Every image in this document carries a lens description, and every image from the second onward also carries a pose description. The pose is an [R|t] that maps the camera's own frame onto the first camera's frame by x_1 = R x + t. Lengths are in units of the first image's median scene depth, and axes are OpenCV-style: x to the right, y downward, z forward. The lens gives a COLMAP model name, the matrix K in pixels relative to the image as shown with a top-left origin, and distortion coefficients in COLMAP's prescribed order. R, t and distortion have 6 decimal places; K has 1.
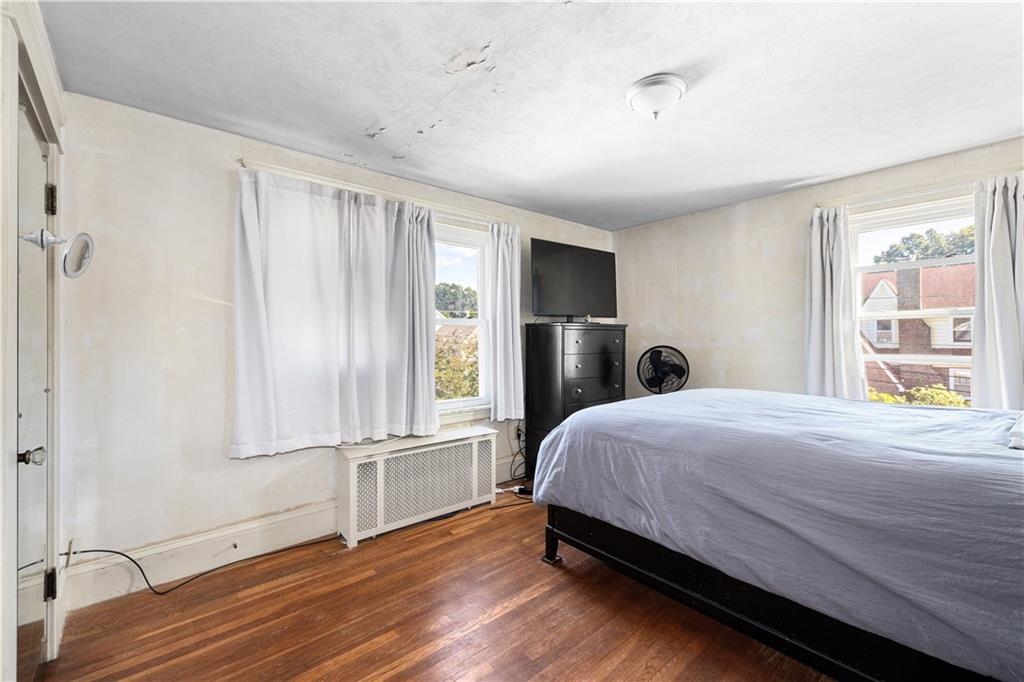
lens RADIAL K [[433.3, 0, 511.6], [0, 433.3, 339.8], [0, 0, 1]] dist [0.001644, 0.000067]
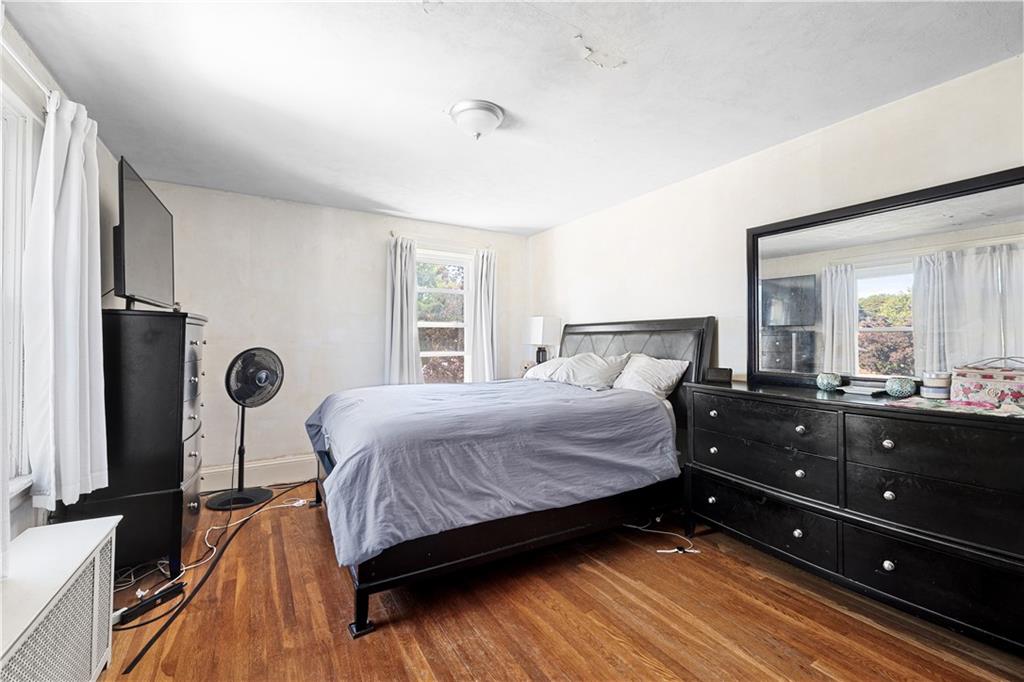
lens RADIAL K [[433.3, 0, 513.2], [0, 433.3, 339.0], [0, 0, 1]] dist [0.001644, 0.000067]
pose [[0.176952, 0.011169, 0.984156, -0.639328], [-0.000962, 0.999937, -0.011175, 0.009028], [-0.984219, 0.001030, 0.176951, 0.629459]]
